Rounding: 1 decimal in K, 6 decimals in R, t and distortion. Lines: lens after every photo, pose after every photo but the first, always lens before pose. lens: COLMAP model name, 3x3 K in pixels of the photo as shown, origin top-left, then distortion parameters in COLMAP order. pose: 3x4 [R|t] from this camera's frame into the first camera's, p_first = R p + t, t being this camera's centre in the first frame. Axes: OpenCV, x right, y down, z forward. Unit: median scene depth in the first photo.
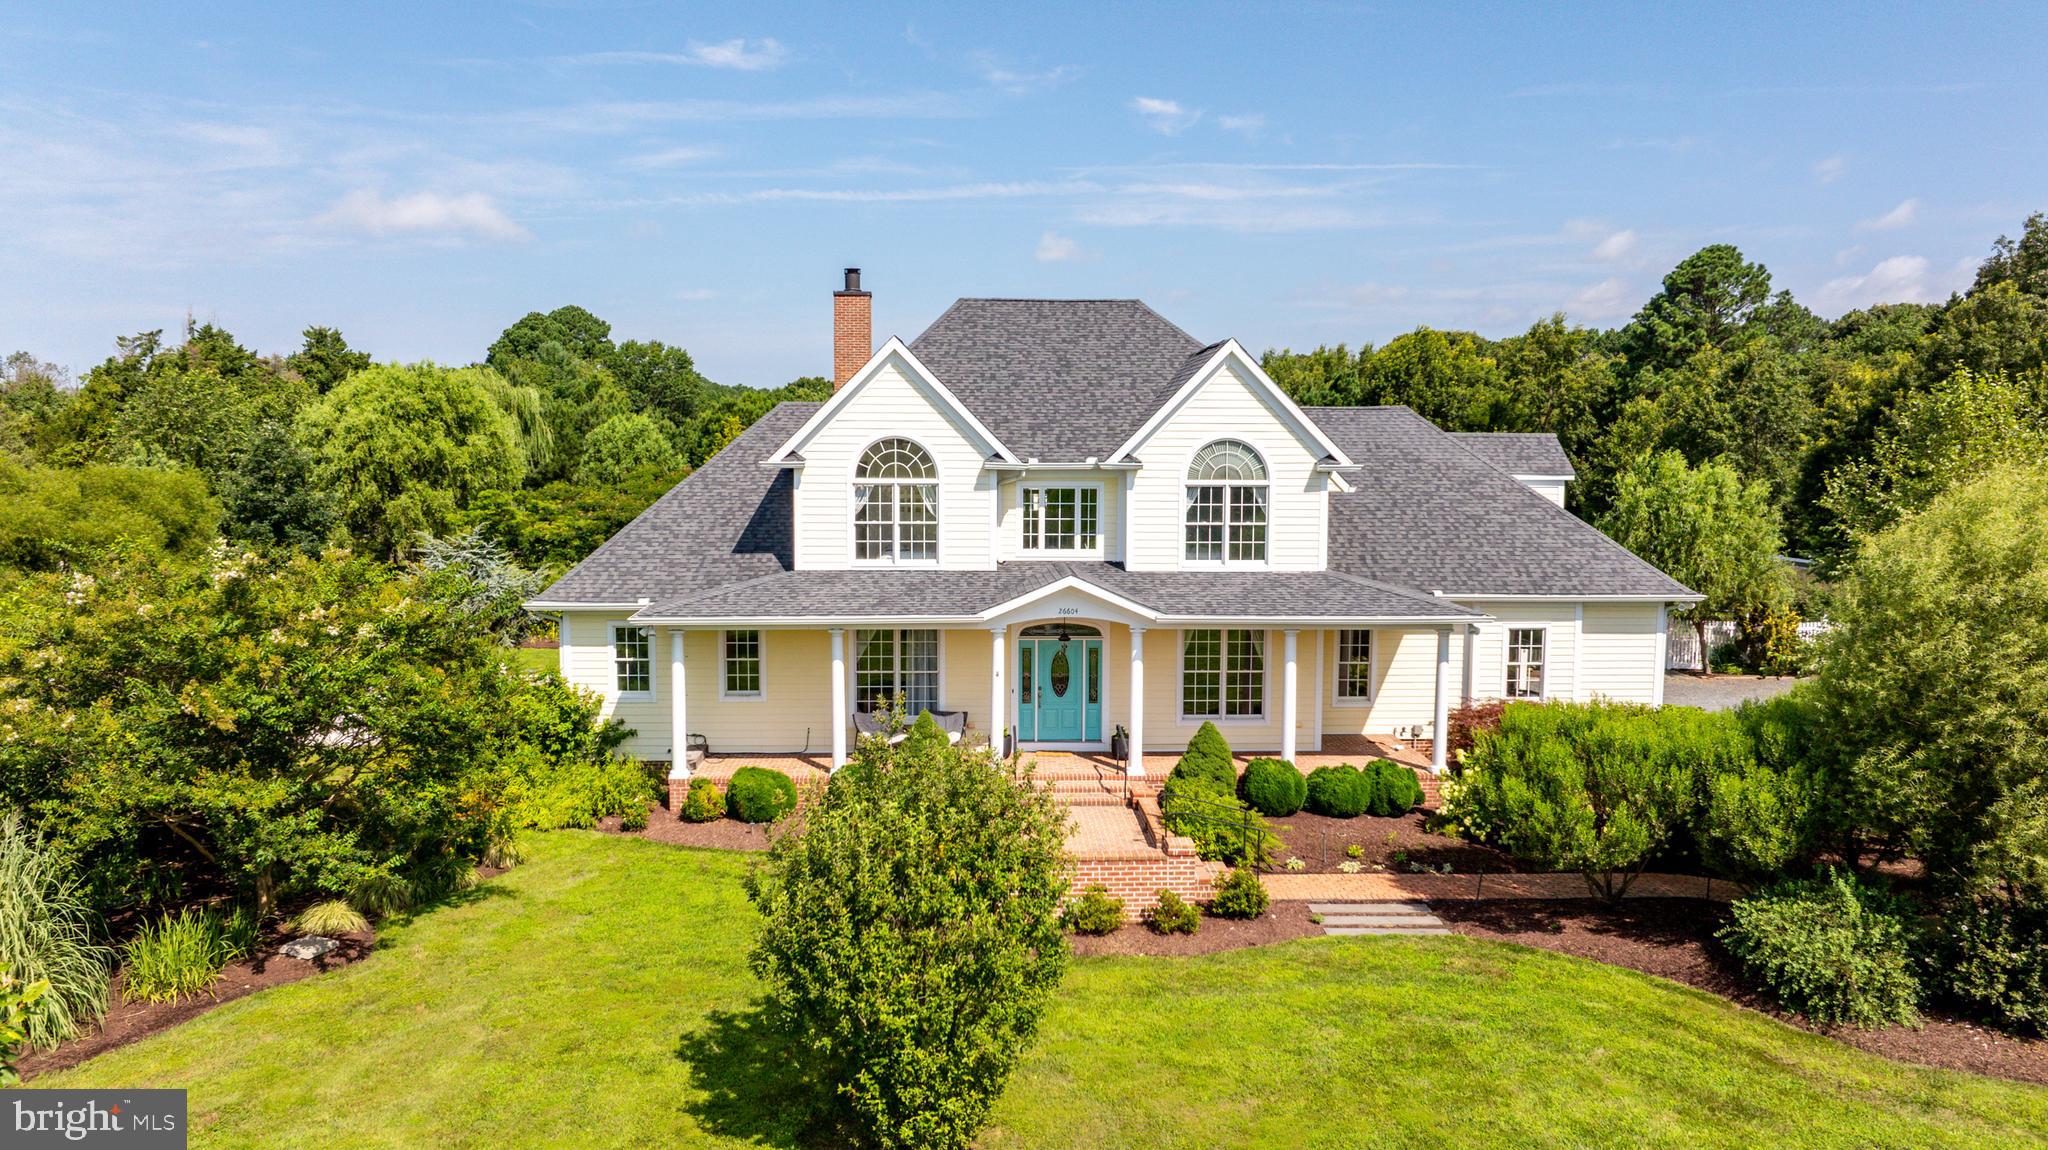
lens RADIAL K [[1440.0, 0, 1024.9], [0, 1440.0, 570.0], [0, 0, 1]] dist [-0.034889, 0.034791]
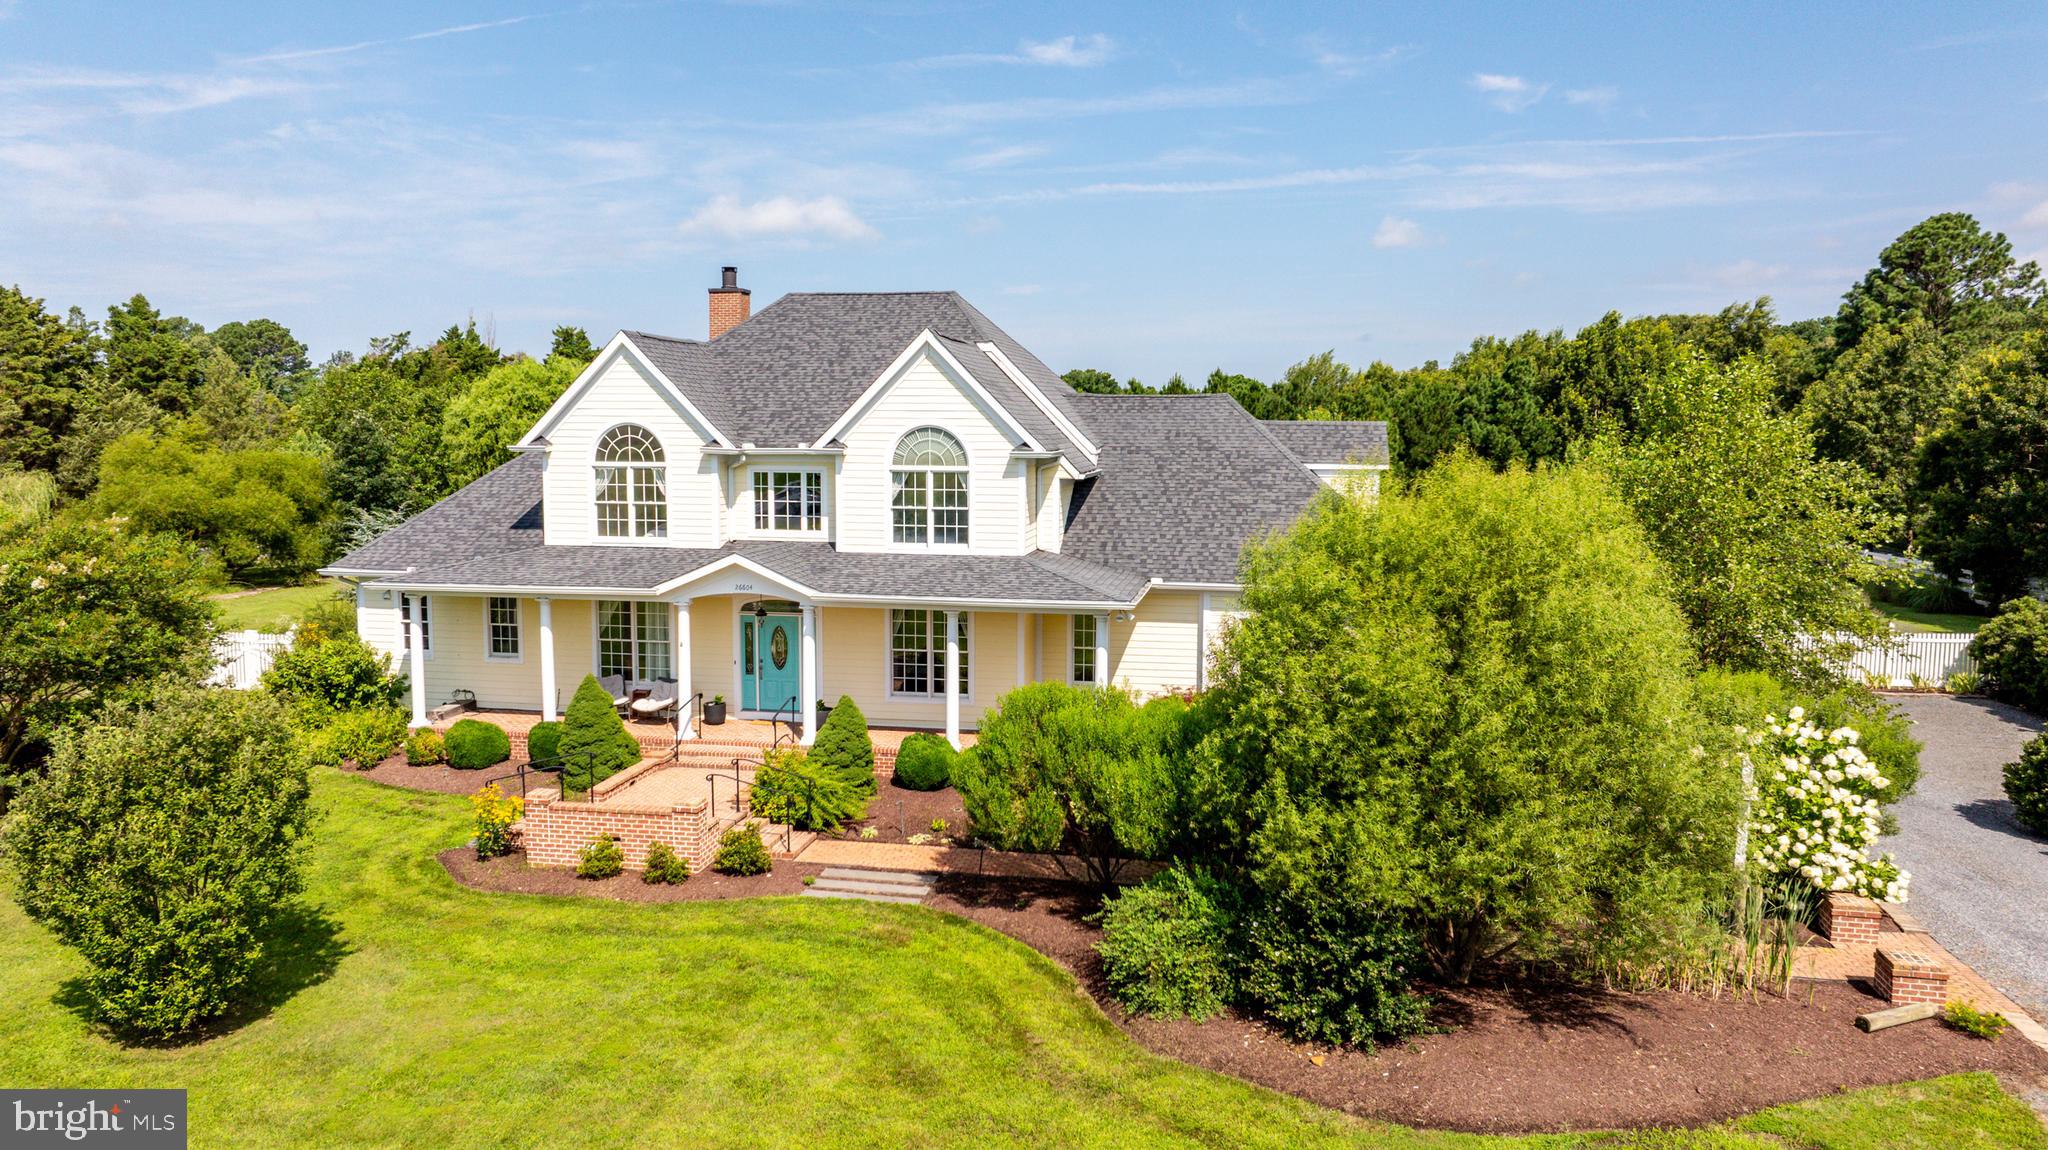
lens RADIAL K [[1440.0, 0, 1045.8], [0, 1440.0, 583.8], [0, 0, 1]] dist [-0.034889, 0.034791]
pose [[0.975780, 0.024836, -0.217339, 0.199448], [-0.021571, 0.999616, 0.017384, 0.001147], [0.217688, -0.012274, 0.975941, 0.004141]]
